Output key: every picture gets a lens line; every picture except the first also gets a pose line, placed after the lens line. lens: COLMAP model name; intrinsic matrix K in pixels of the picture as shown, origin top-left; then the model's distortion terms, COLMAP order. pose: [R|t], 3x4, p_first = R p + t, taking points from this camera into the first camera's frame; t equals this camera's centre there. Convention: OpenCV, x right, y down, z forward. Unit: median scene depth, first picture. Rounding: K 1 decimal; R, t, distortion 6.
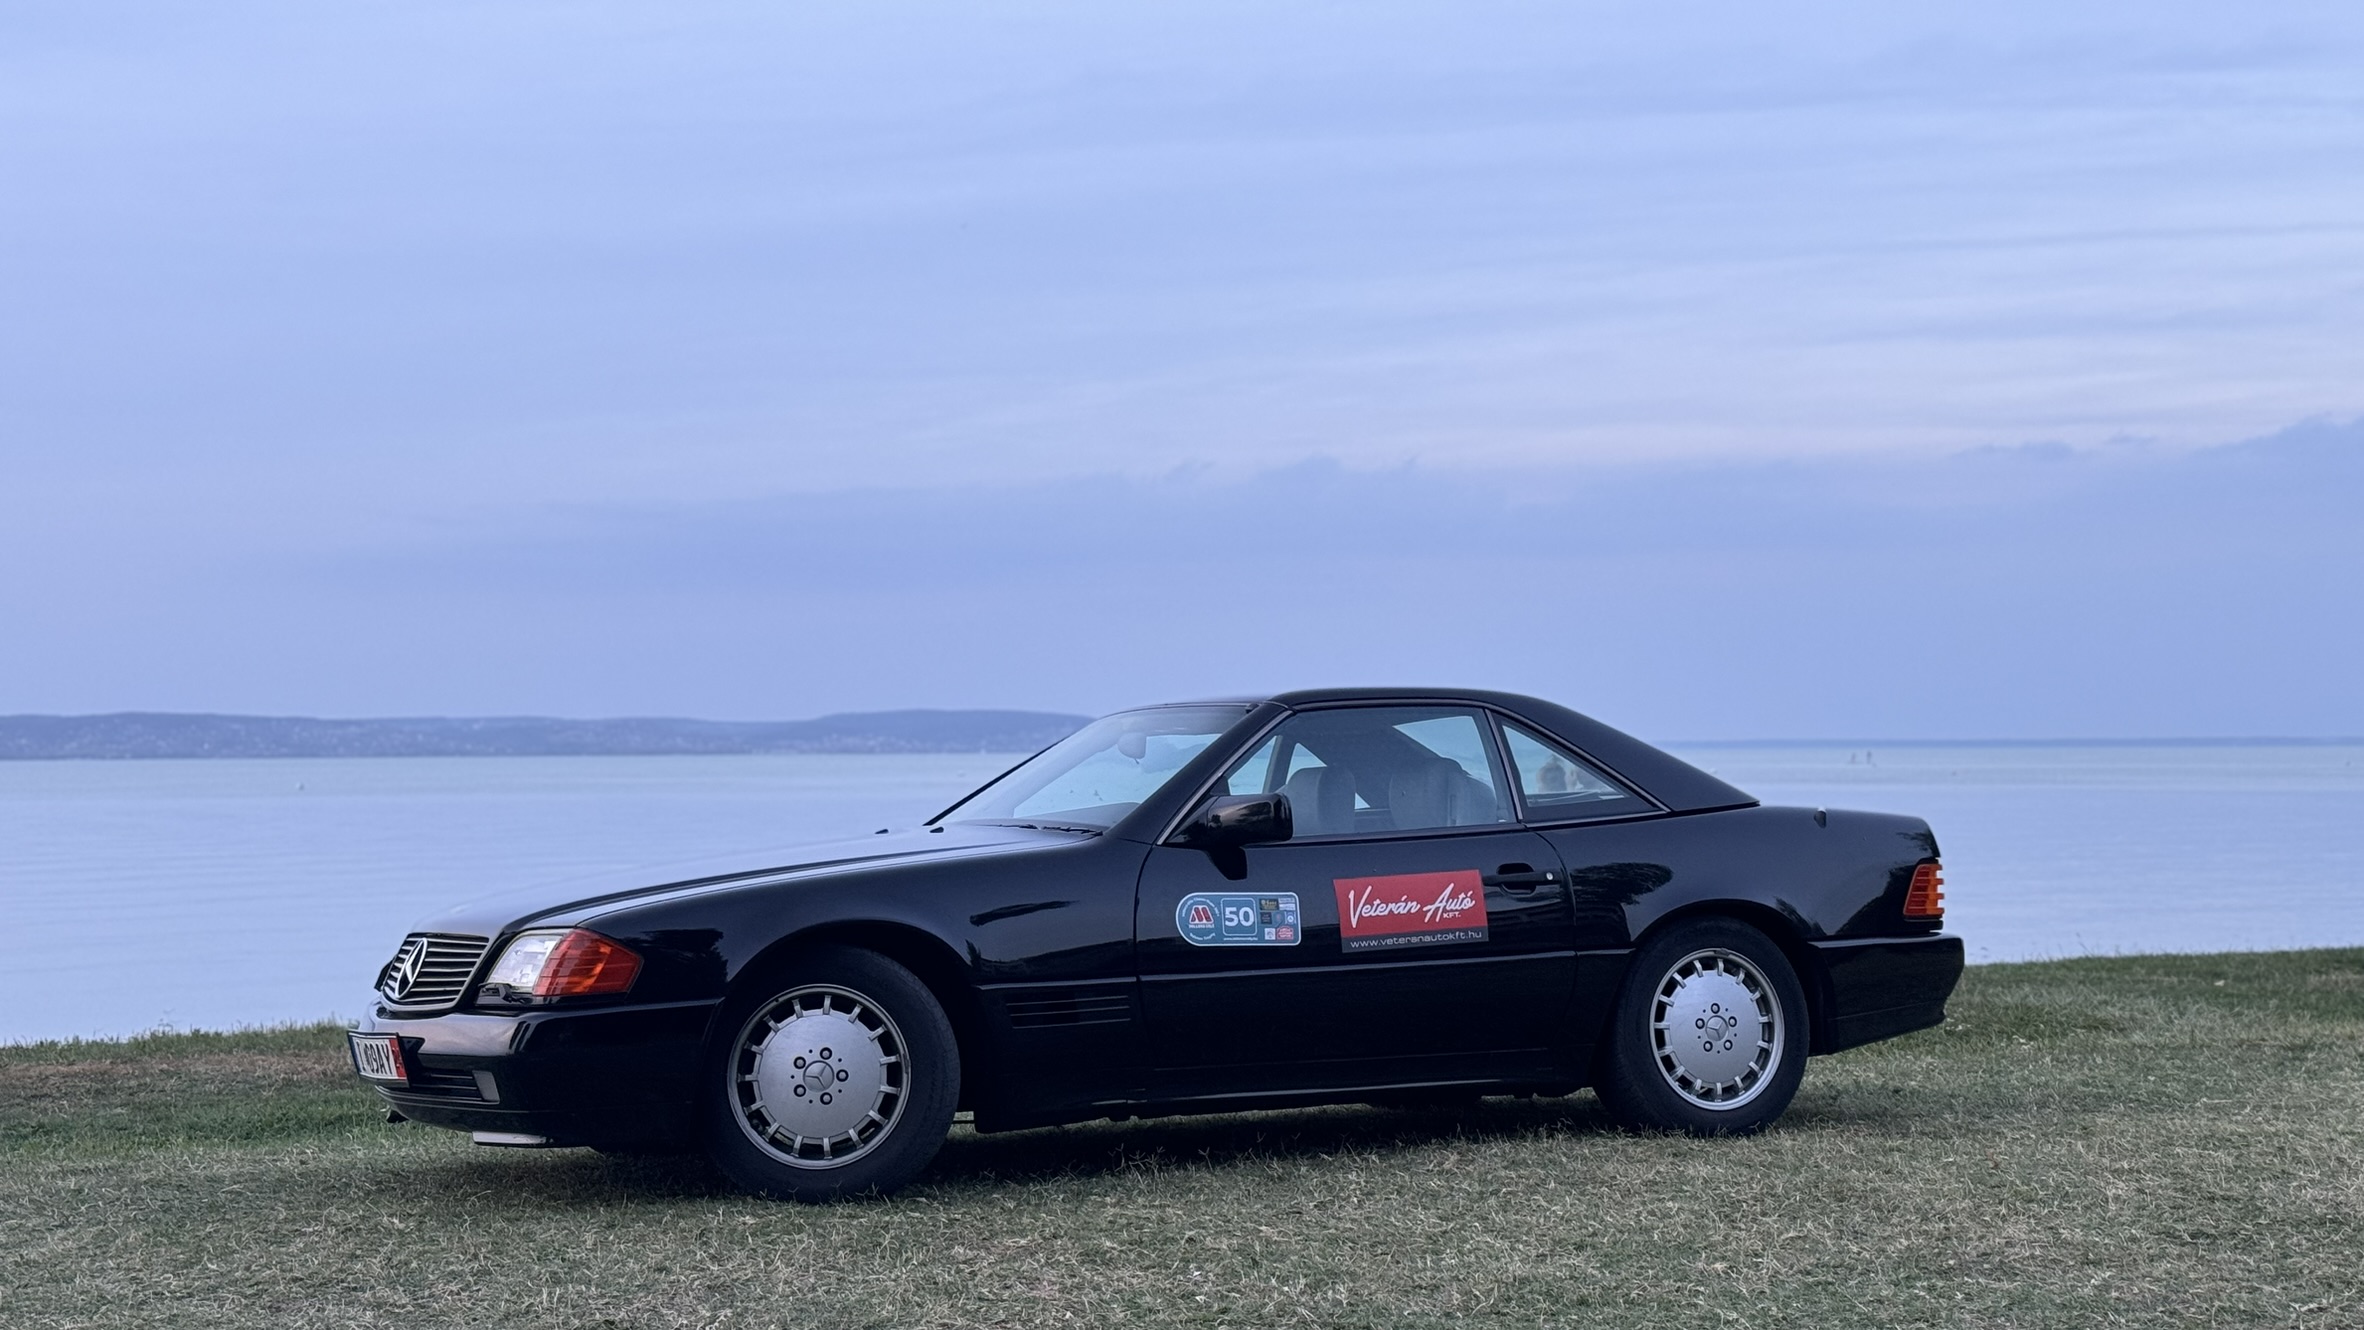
lens RADIAL K [[3304.5, 0, 1168.9], [0, 3304.5, 669.0], [0, 0, 1]] dist [0.132203, 0.000000]
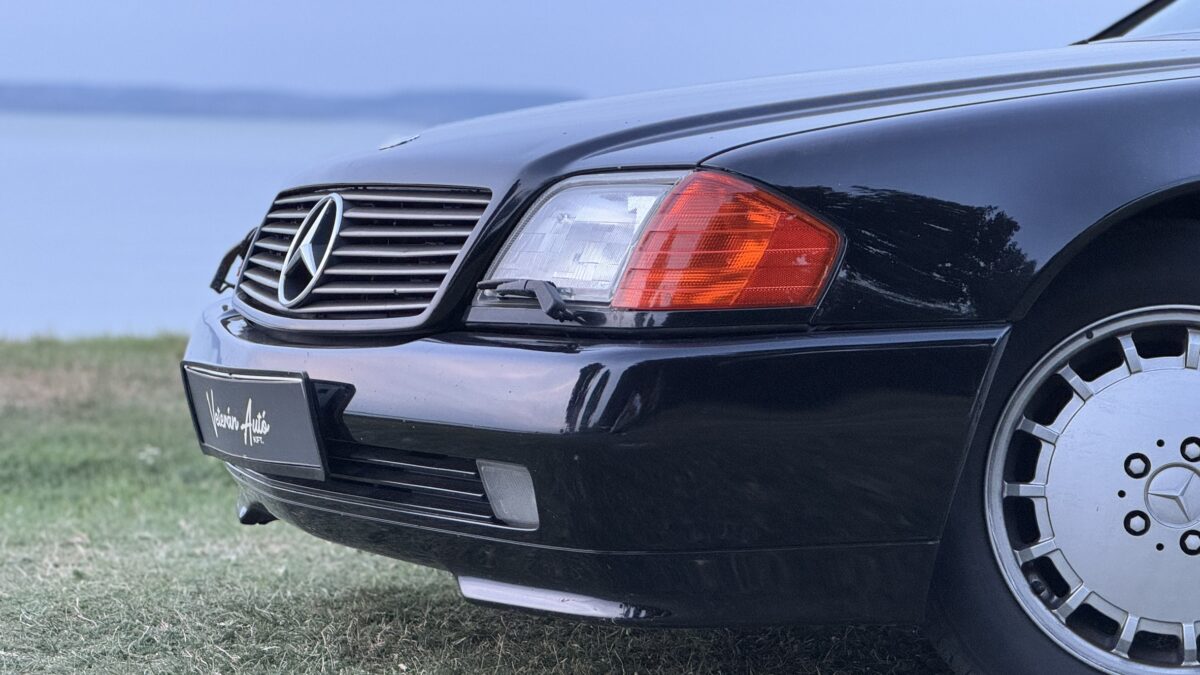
lens RADIAL K [[2710.8, 0, 608.1], [0, 2710.8, 337.7], [0, 0, 1]] dist [0.142674, 0.000000]
pose [[0.999332, 0.028691, -0.022625, -0.177363], [-0.026233, 0.994407, 0.102303, 0.060944], [0.025433, -0.101641, 0.994496, 0.596937]]
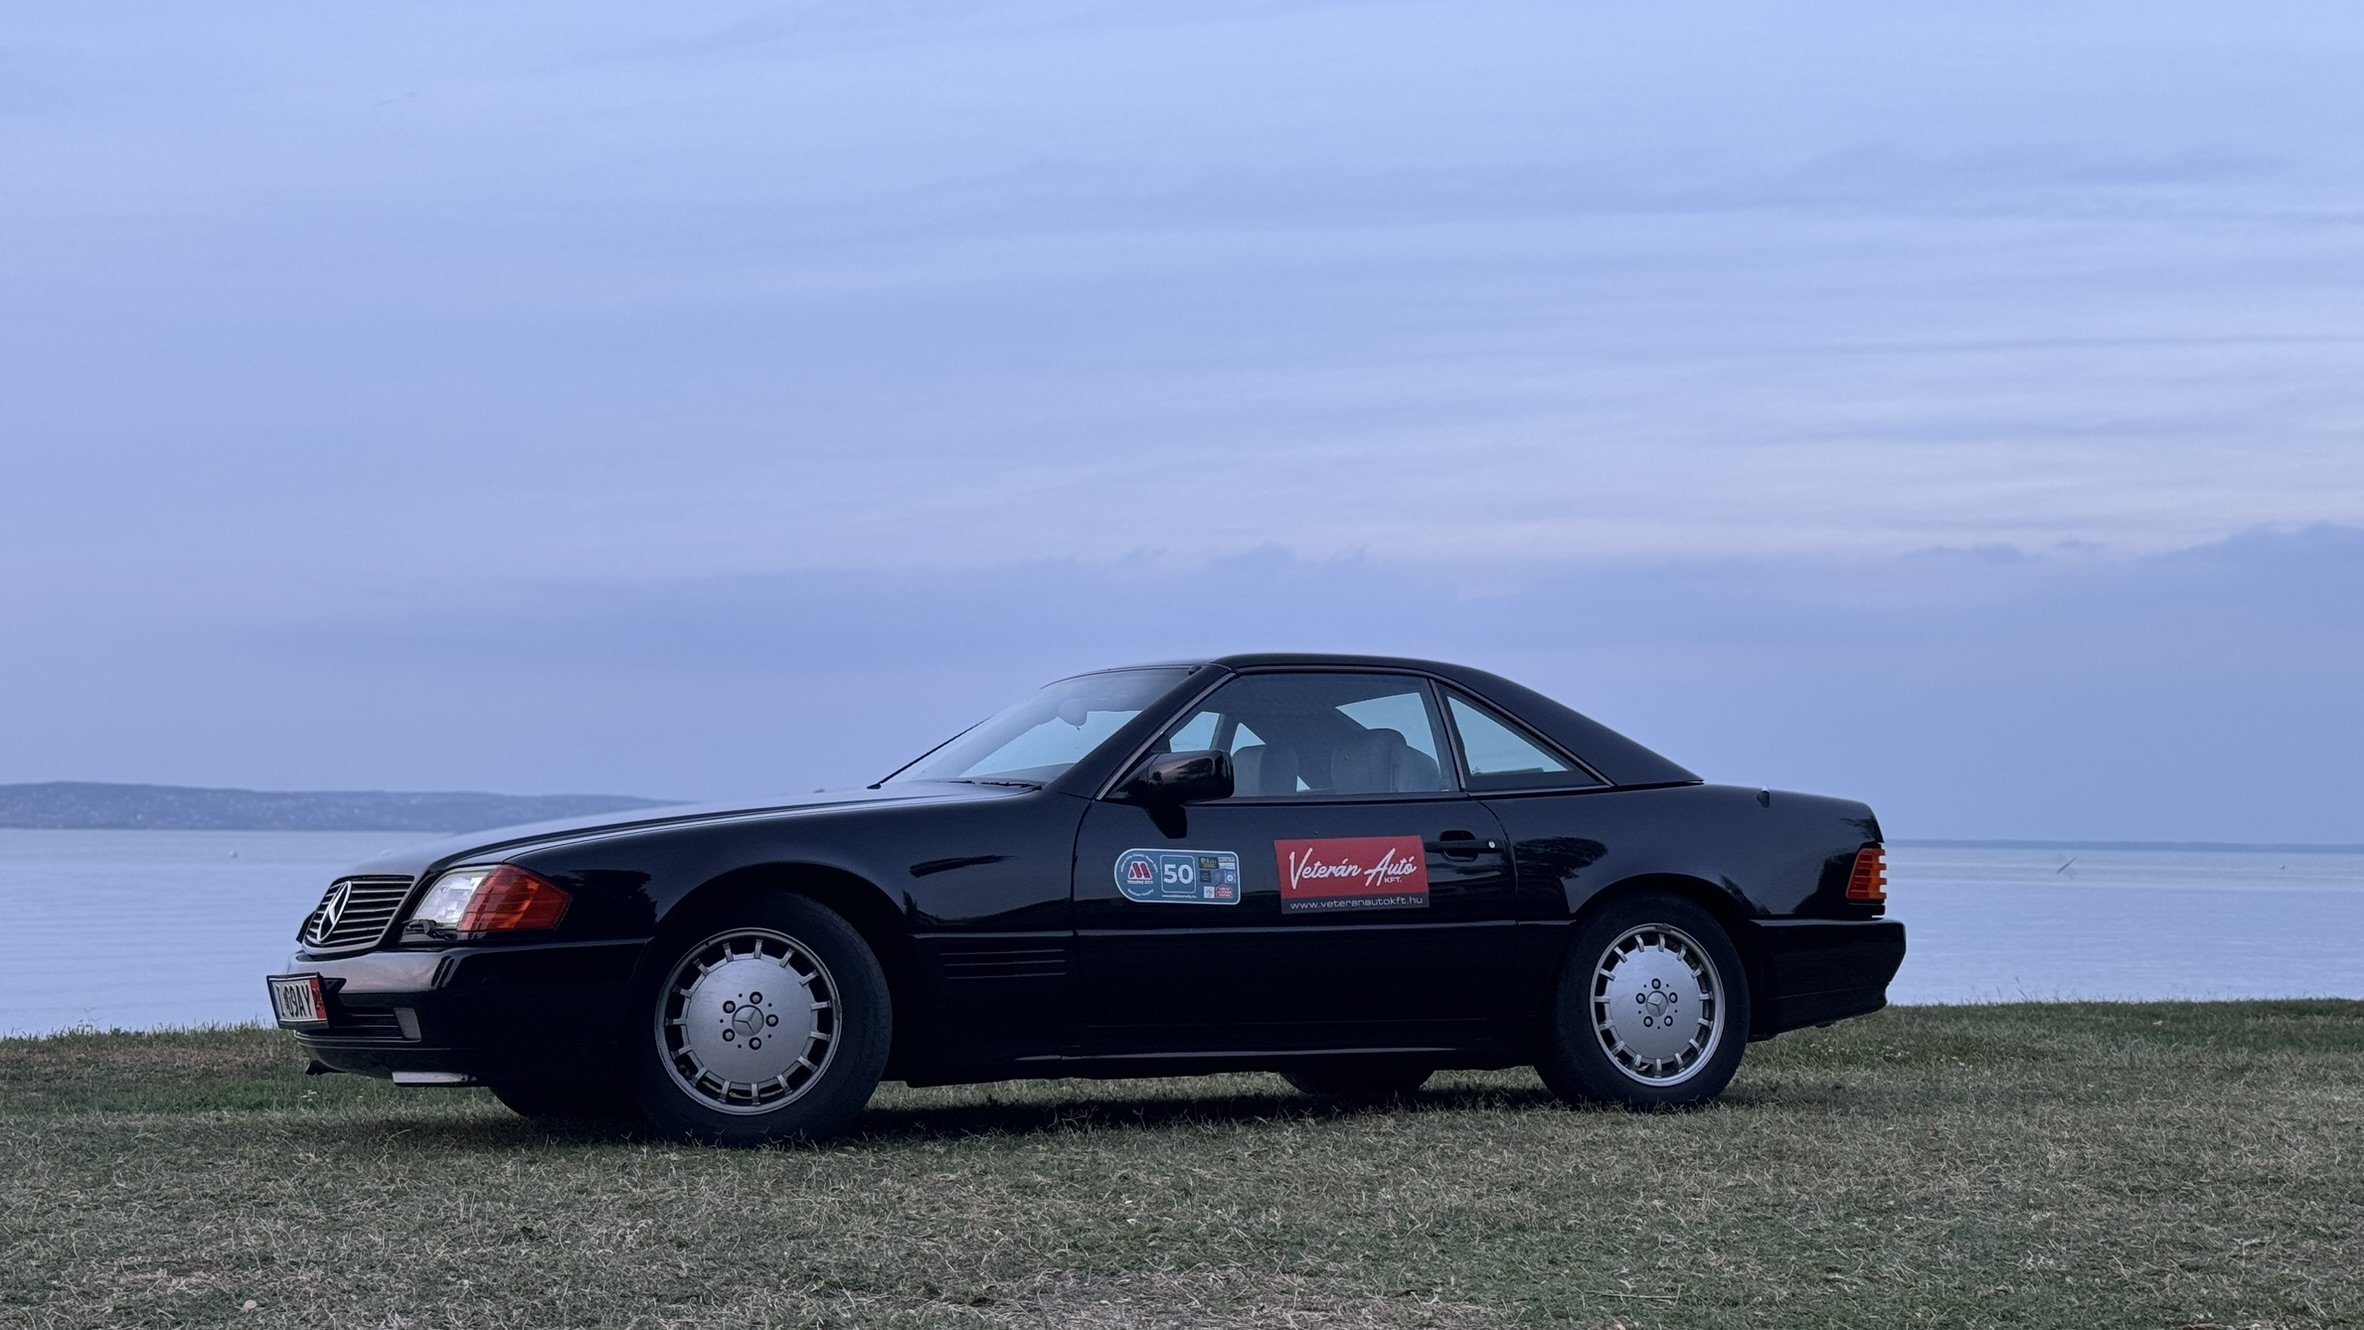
lens RADIAL K [[3304.5, 0, 1170.6], [0, 3304.5, 669.7], [0, 0, 1]] dist [0.132203, 0.000000]
pose [[0.999700, 0.017430, 0.017233, 0.000944], [-0.016979, 0.999518, -0.025985, 0.041581], [-0.017677, 0.025685, 0.999514, 0.011255]]
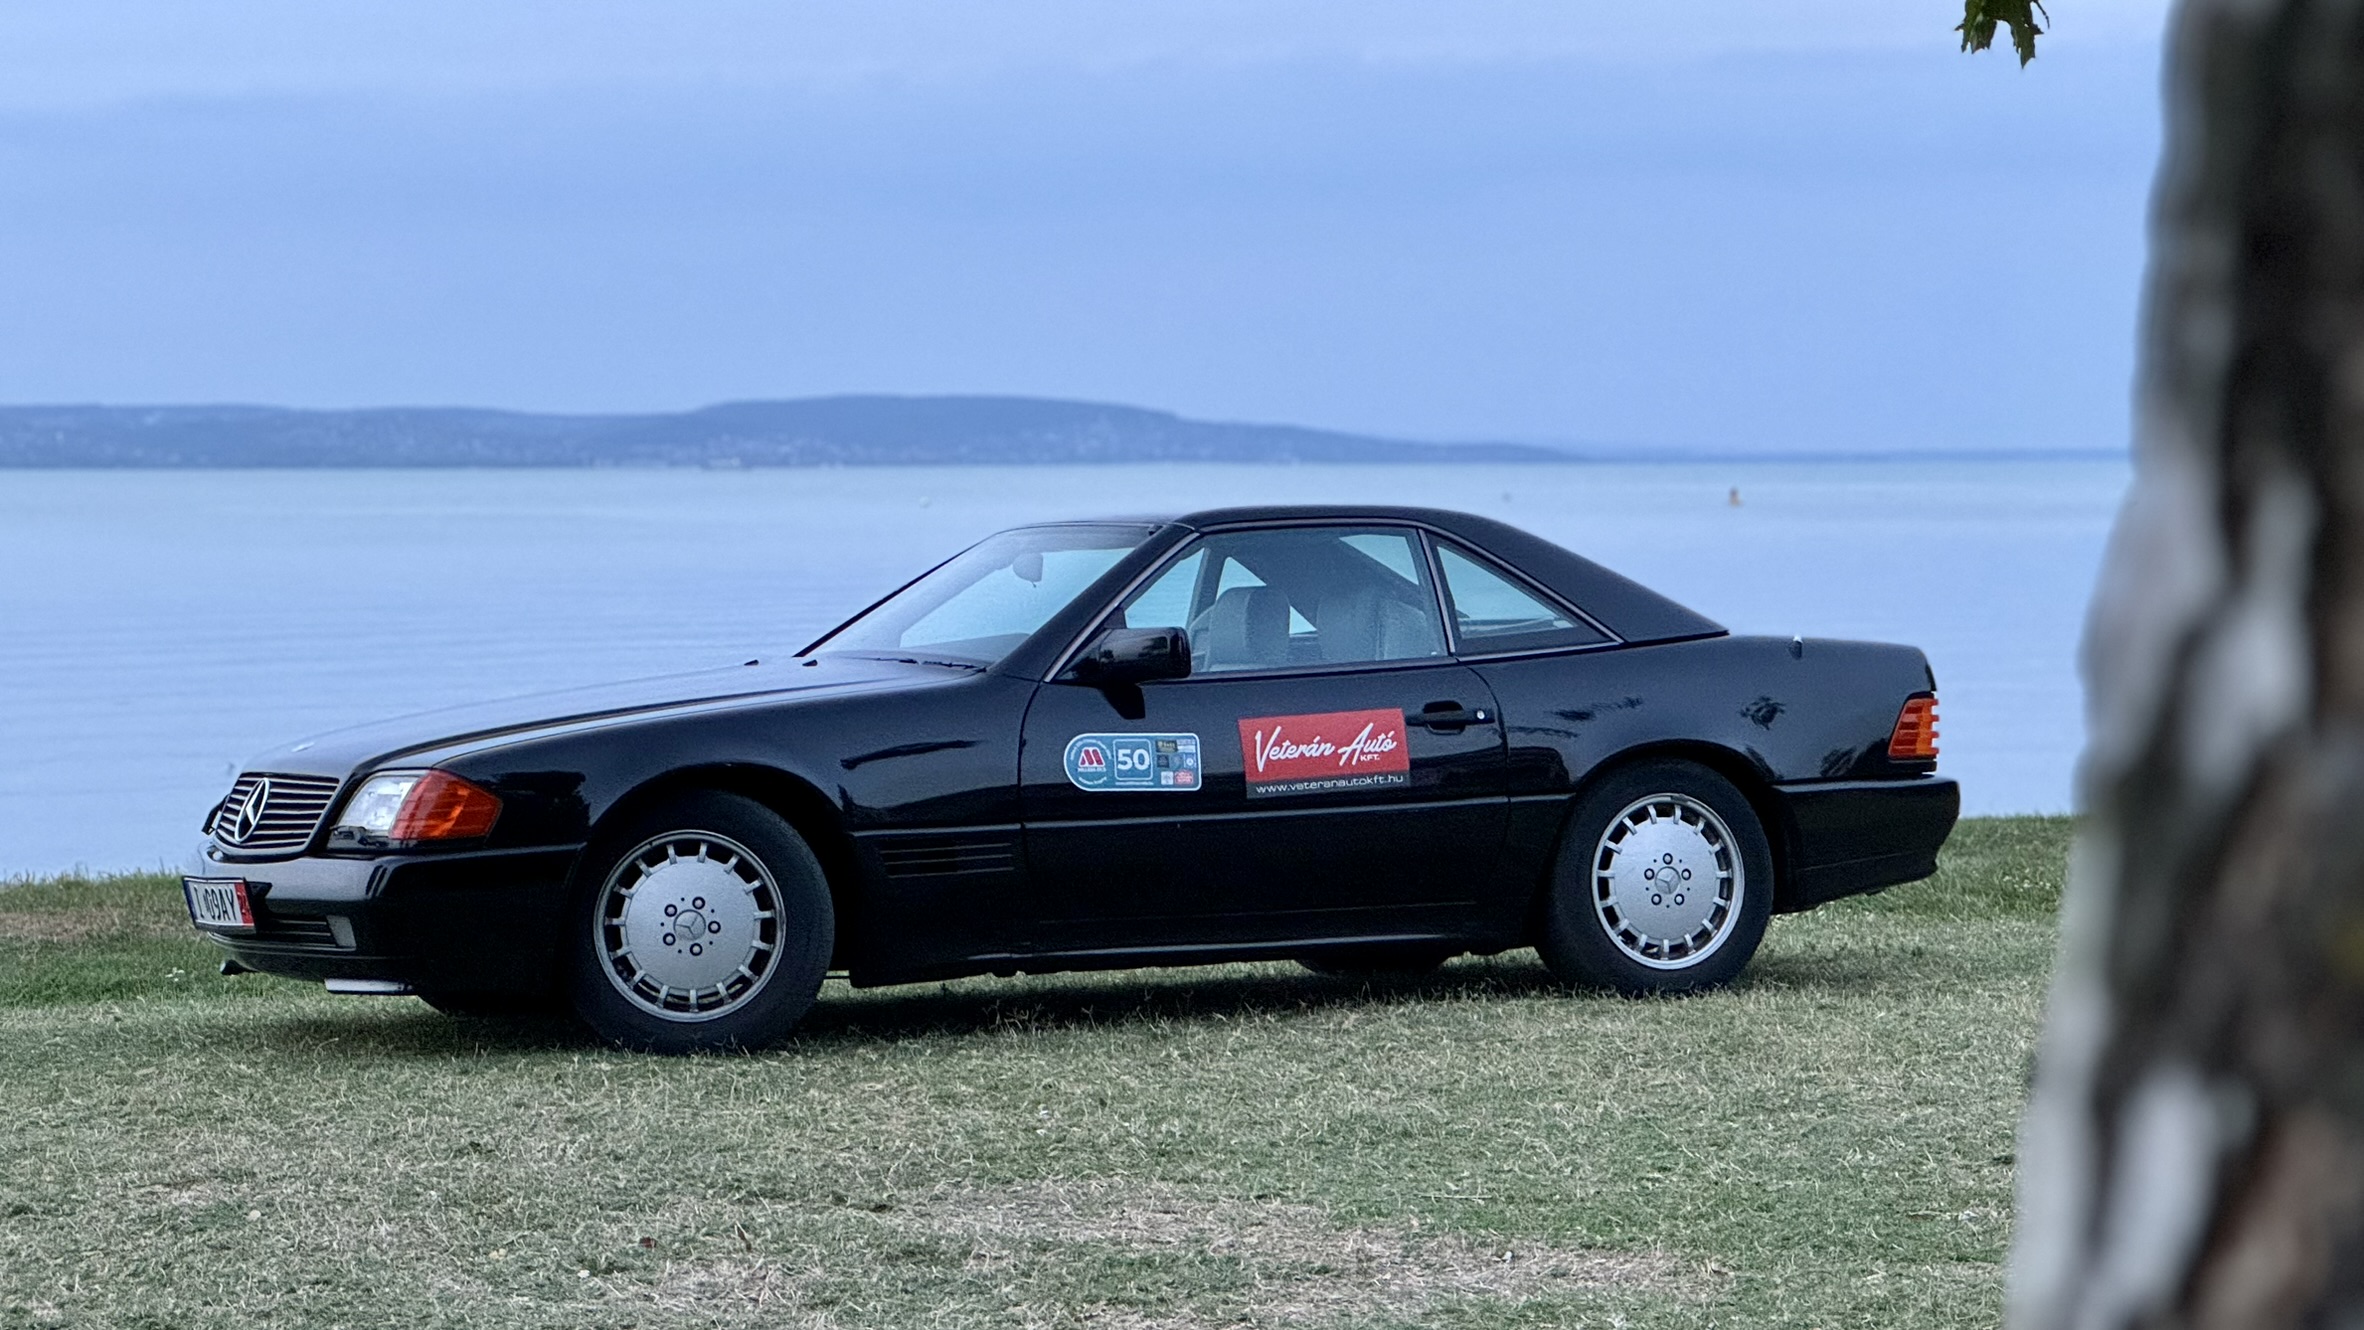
lens RADIAL K [[5342.8, 0, 1178.2], [0, 5342.8, 653.0], [0, 0, 1]] dist [0.239766, 0.000000]
pose [[0.999904, 0.003145, -0.013508, 0.056900], [-0.002322, 0.998166, 0.060494, -0.049040], [0.013674, -0.060456, 0.998077, -0.533298]]
